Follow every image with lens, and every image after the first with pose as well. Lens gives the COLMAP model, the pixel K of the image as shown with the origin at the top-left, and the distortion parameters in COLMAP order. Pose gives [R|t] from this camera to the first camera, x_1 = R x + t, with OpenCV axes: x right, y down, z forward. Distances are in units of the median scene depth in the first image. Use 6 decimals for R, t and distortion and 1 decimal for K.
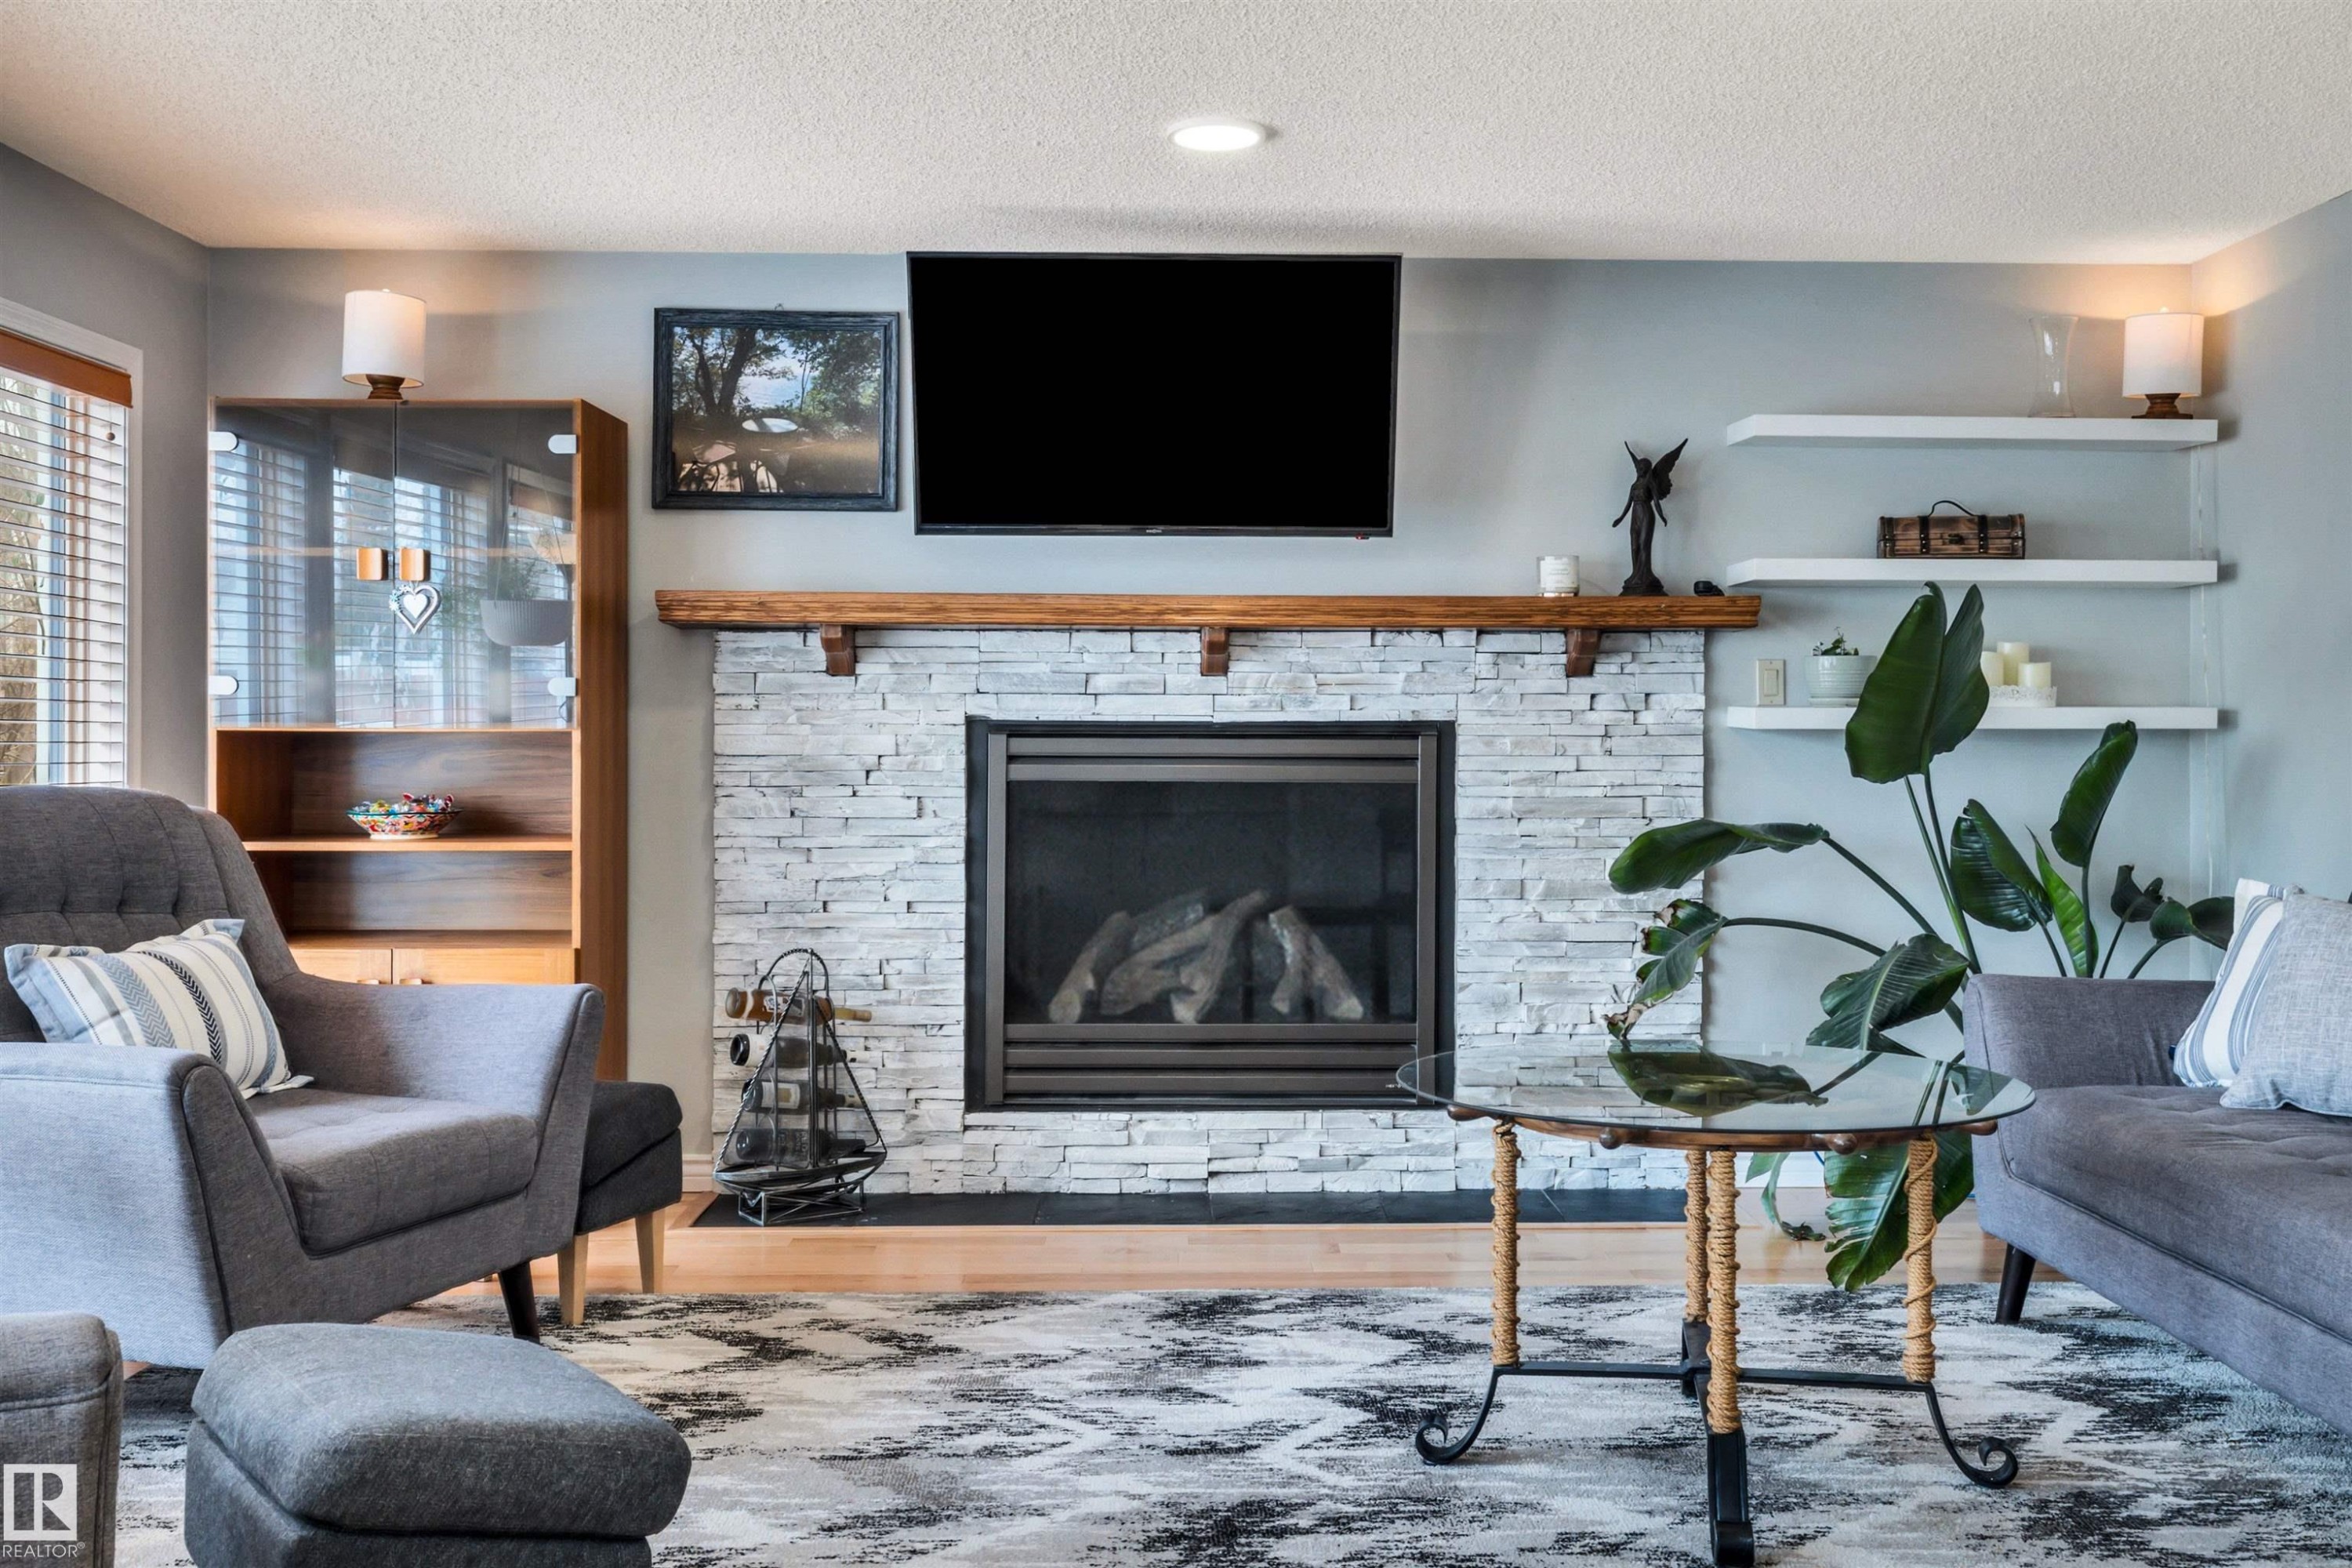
lens RADIAL K [[2315.3, 0, 1184.4], [0, 2315.3, 771.2], [0, 0, 1]] dist [-0.002216, 0.000000]
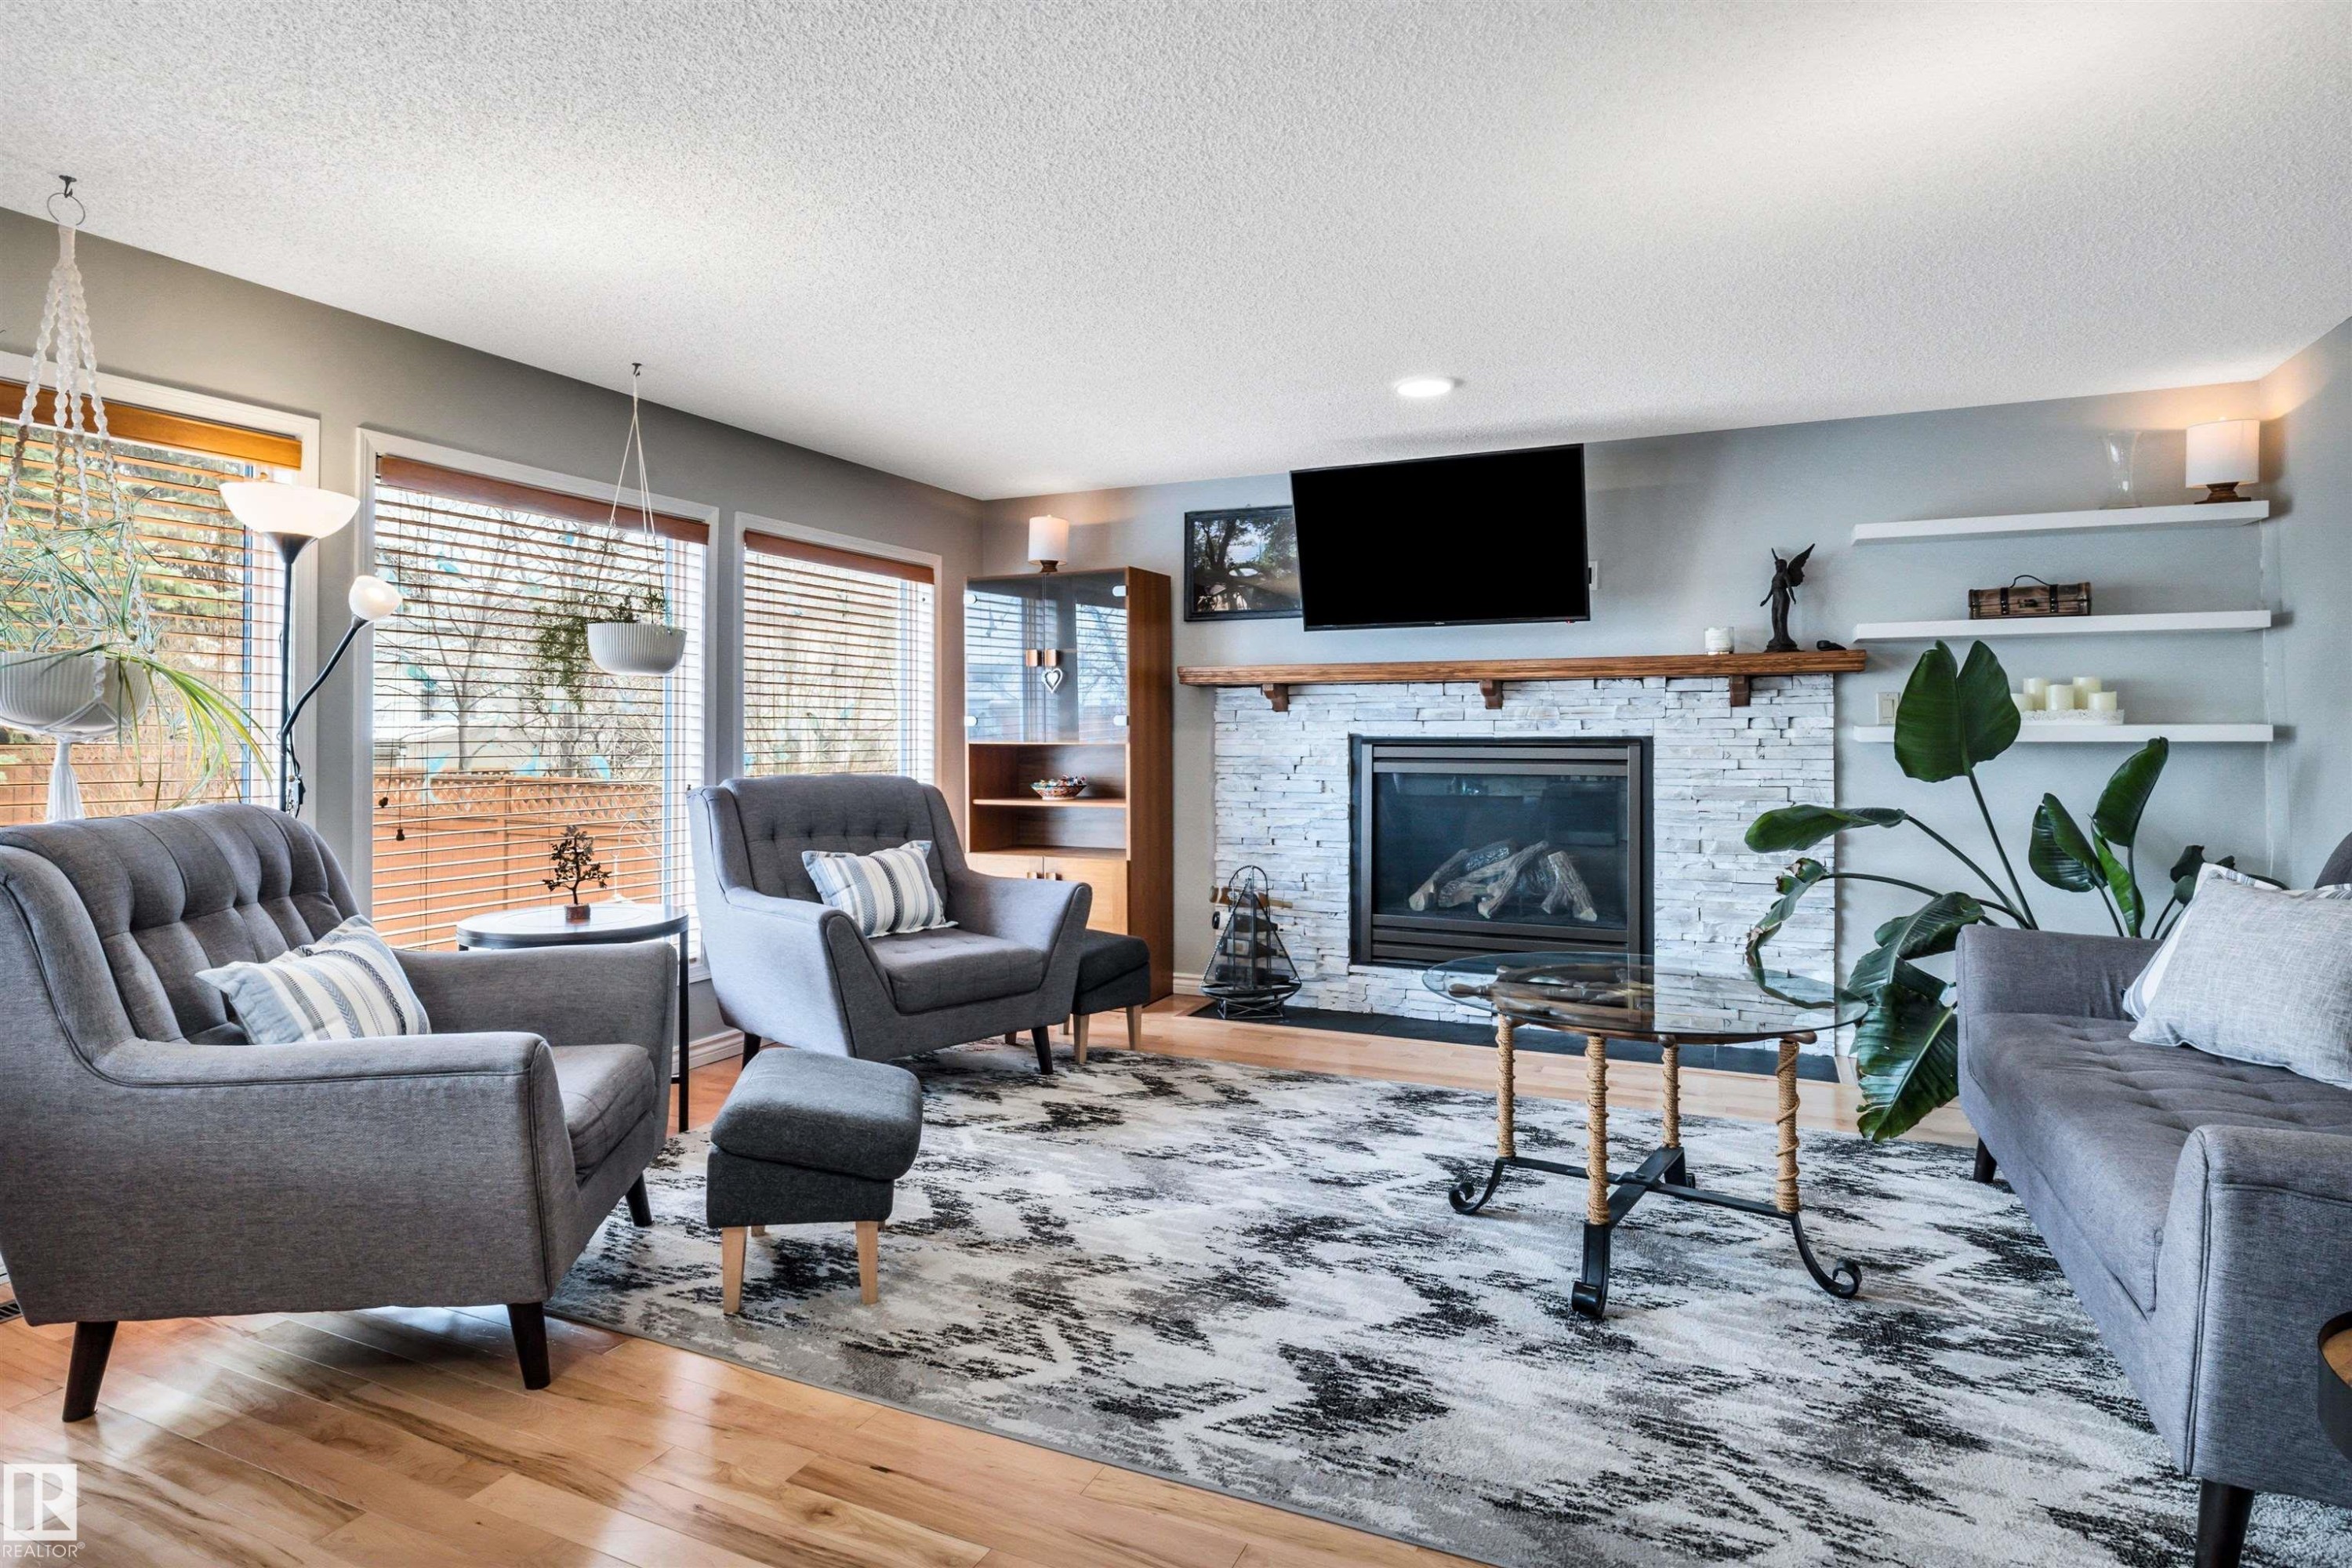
lens RADIAL K [[1310.0, 0, 1109.5], [0, 1310.0, 734.0], [0, 0, 1]] dist [0.004134, -0.000177]
pose [[0.883921, -0.004001, -0.467619, 0.213286], [-0.001182, 0.999941, -0.010790, -0.013702], [0.467634, 0.010090, 0.883864, 0.057507]]
